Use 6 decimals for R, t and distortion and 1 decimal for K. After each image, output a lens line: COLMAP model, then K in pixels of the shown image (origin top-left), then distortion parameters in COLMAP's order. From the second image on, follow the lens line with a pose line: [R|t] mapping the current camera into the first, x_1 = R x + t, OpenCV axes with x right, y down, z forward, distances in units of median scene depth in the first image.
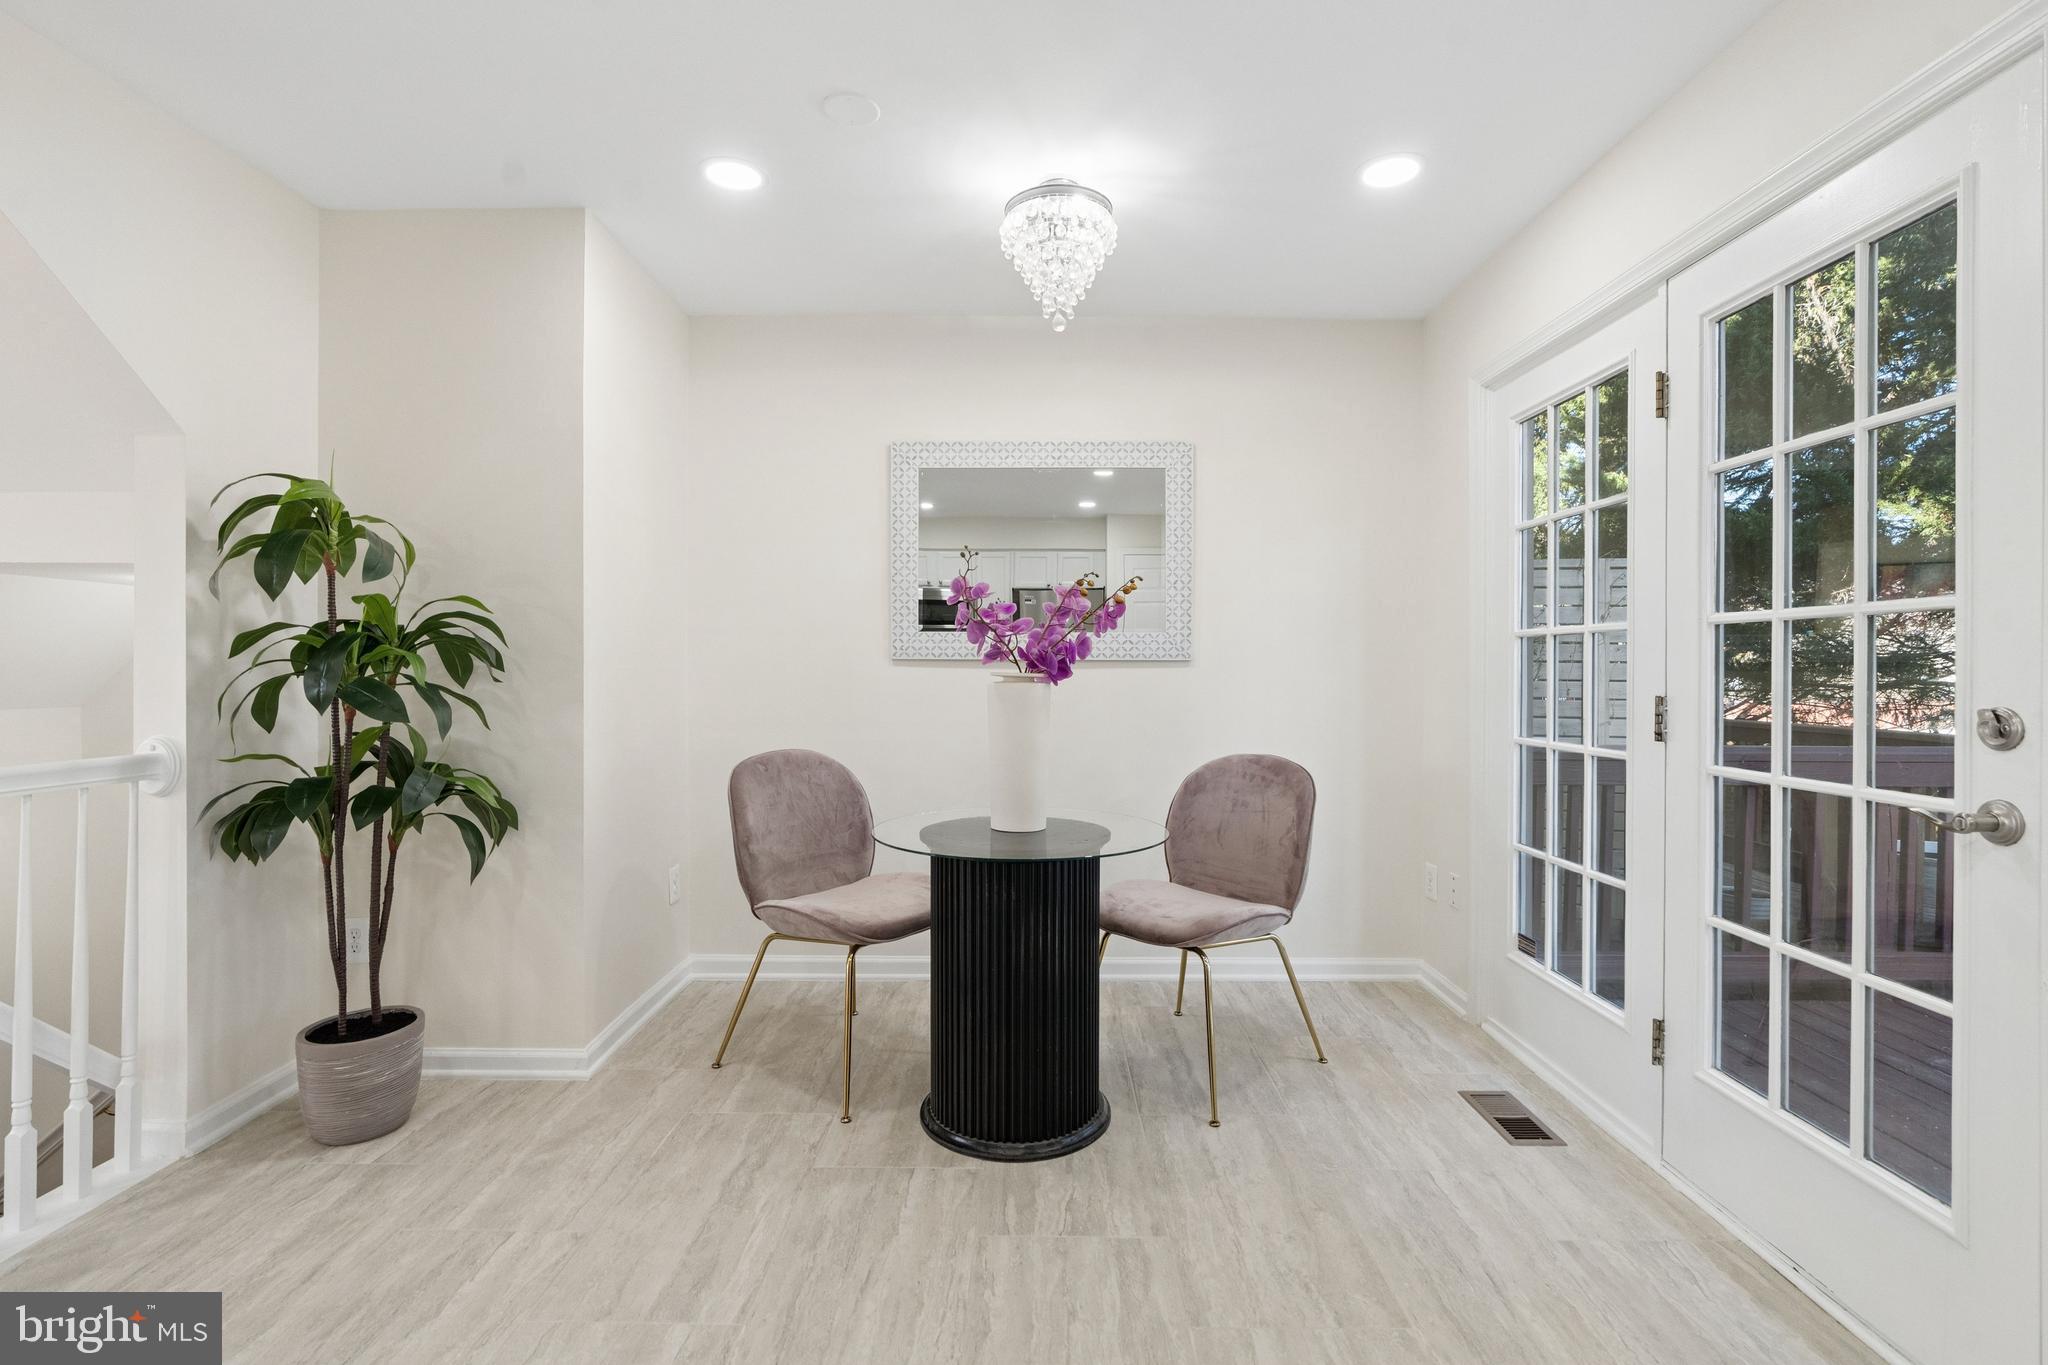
lens RADIAL K [[943.9, 0, 1027.1], [0, 943.9, 667.1], [0, 0, 1]] dist [-0.010380, 0.005658]
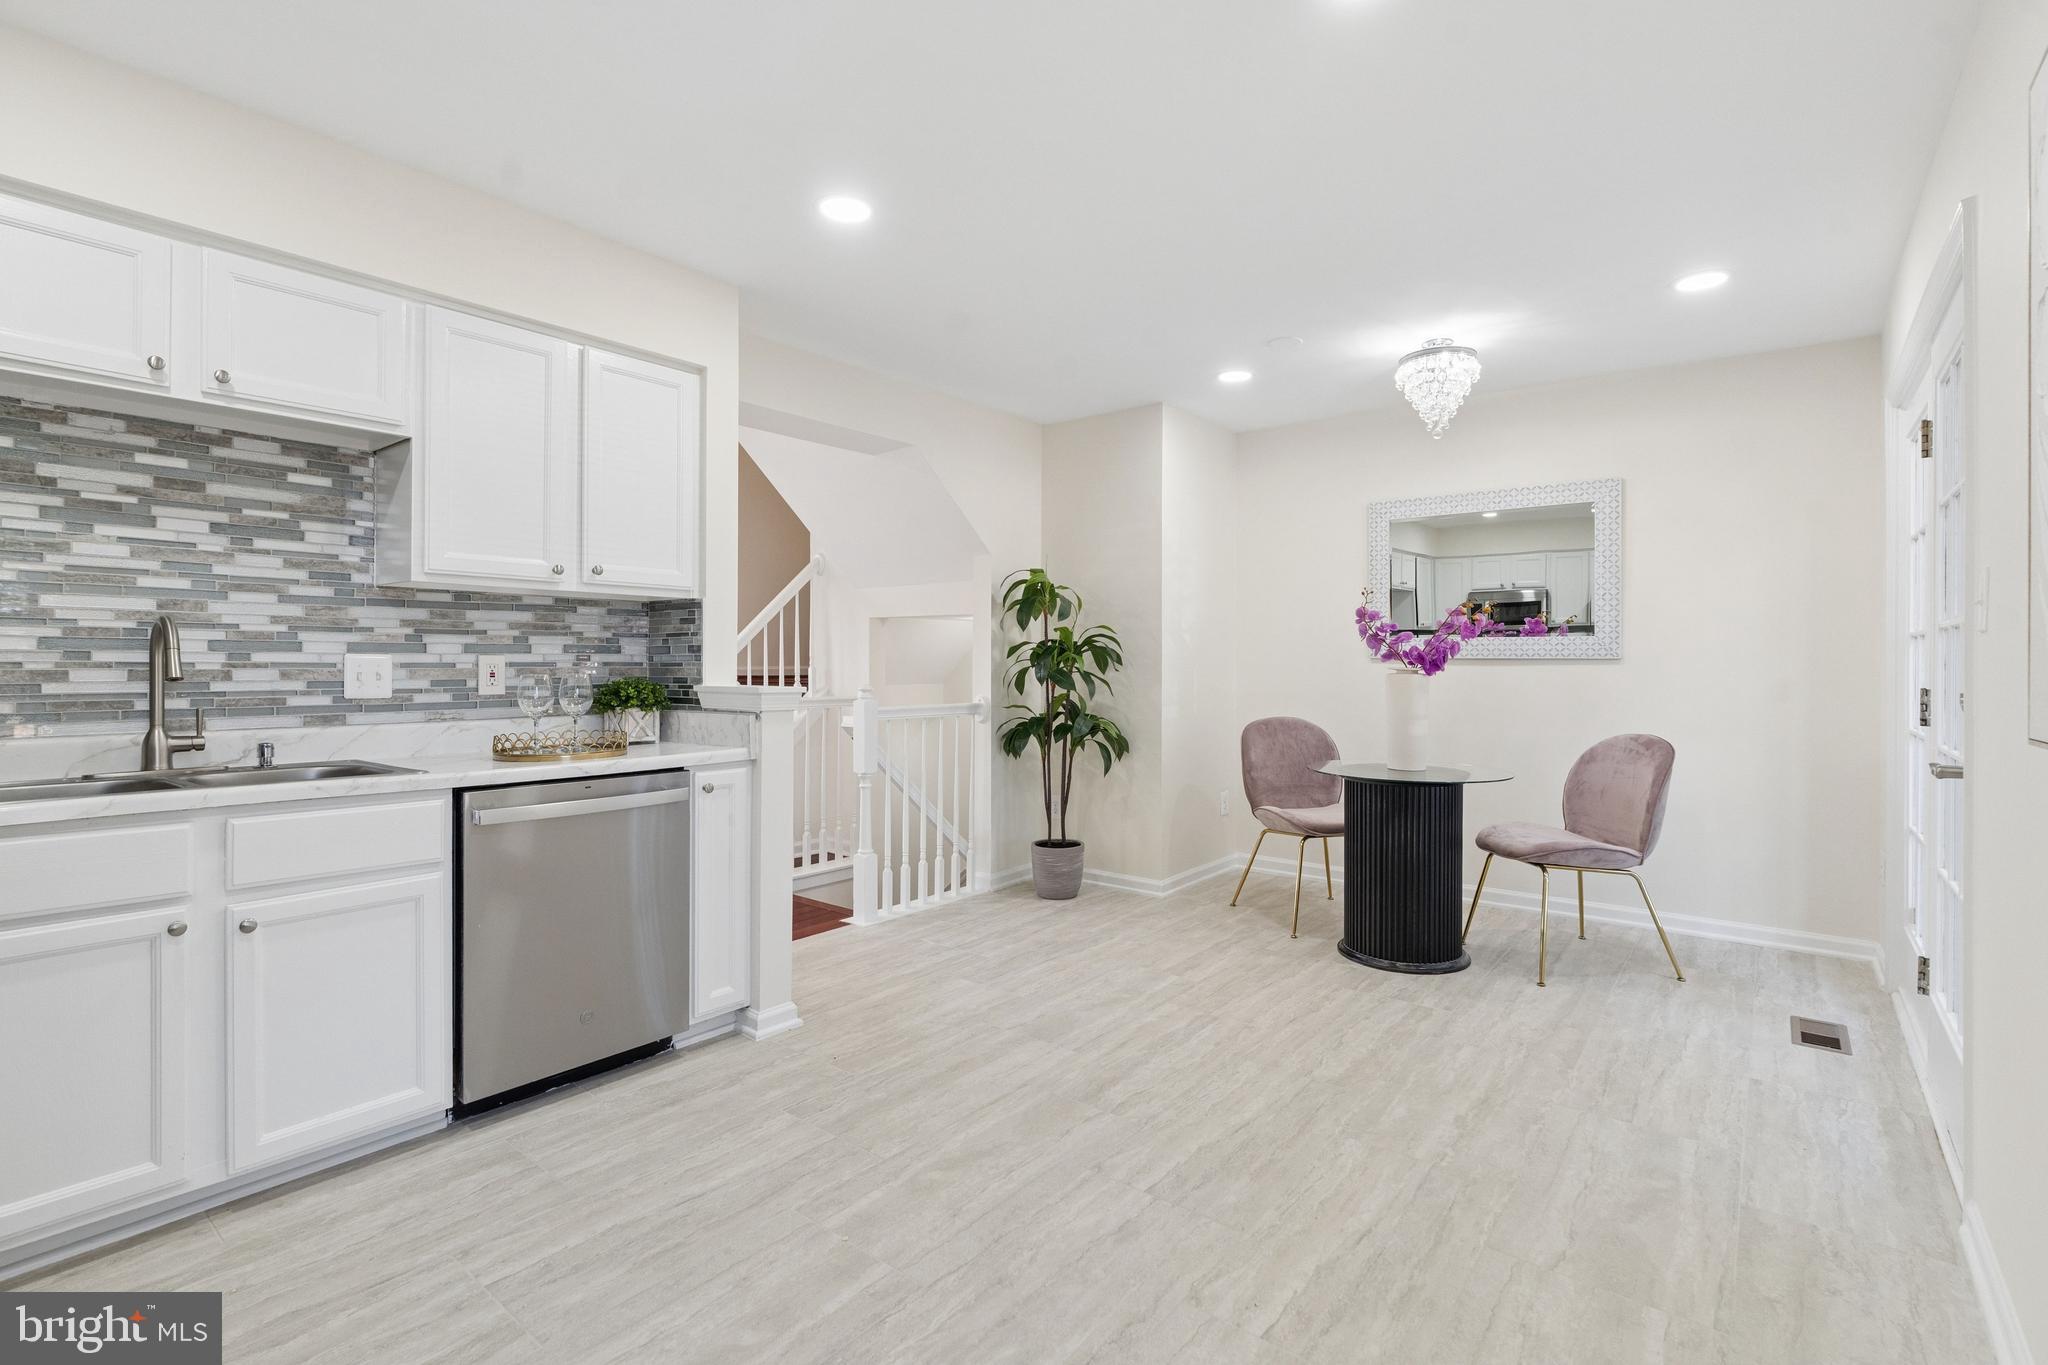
lens RADIAL K [[943.9, 0, 1019.5], [0, 943.9, 671.6], [0, 0, 1]] dist [-0.010380, 0.005658]
pose [[0.781534, 0.006776, -0.623826, 0.457403], [-0.002258, 0.999965, 0.008034, 0.001991], [0.623858, -0.004870, 0.781522, -0.589586]]
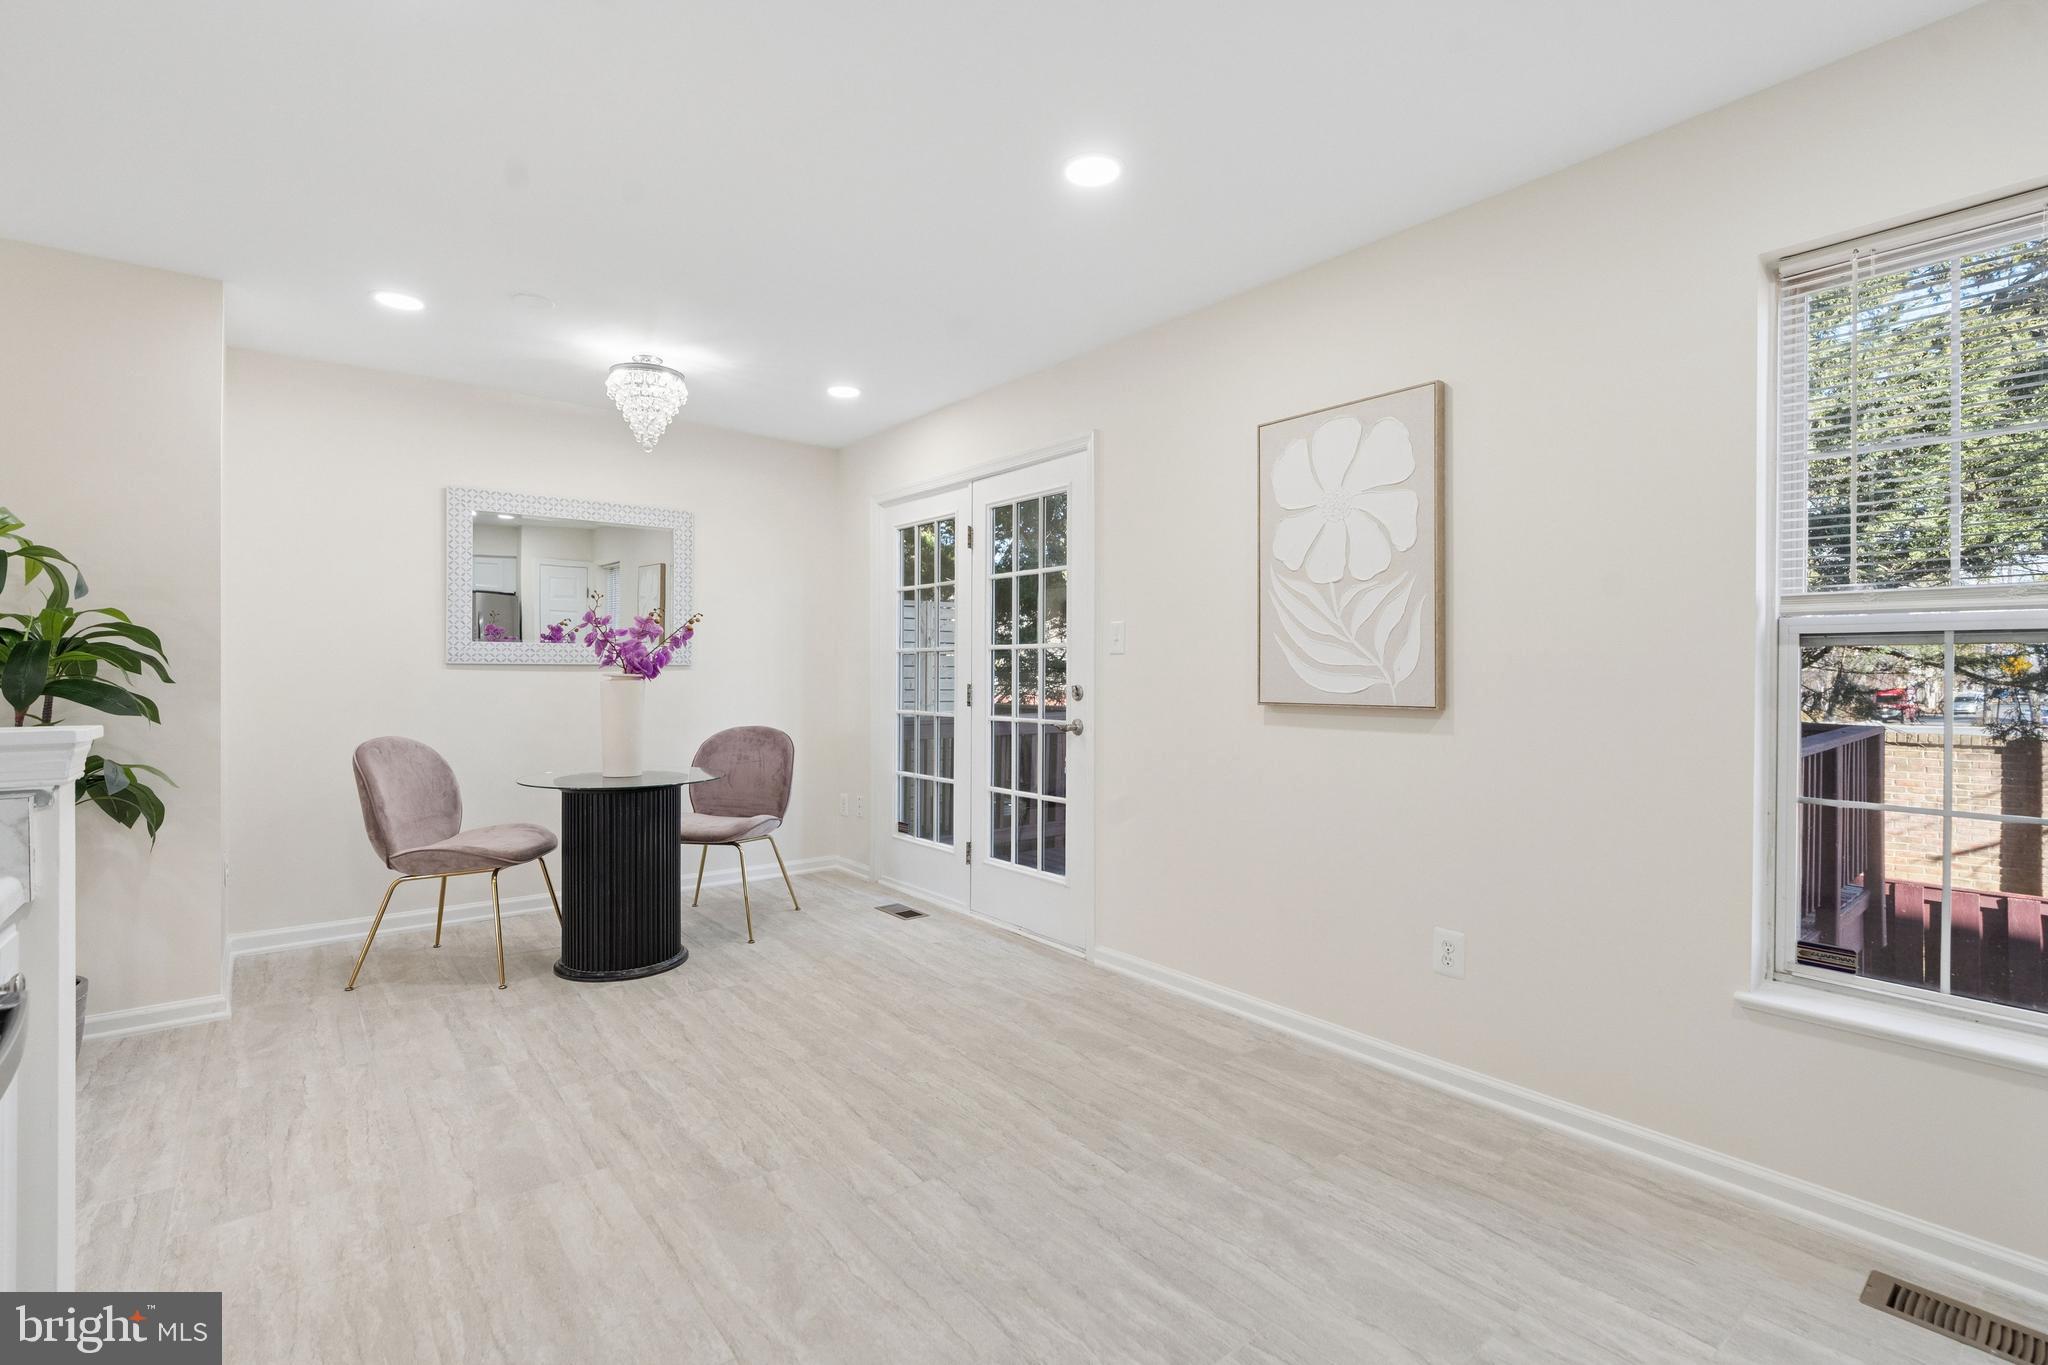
lens RADIAL K [[943.9, 0, 1024.4], [0, 943.9, 675.6], [0, 0, 1]] dist [-0.010380, 0.005658]
pose [[0.777540, -0.004741, 0.628816, -0.467648], [0.000366, 0.999975, 0.007088, -0.001918], [-0.628834, -0.005281, 0.777522, -0.599550]]
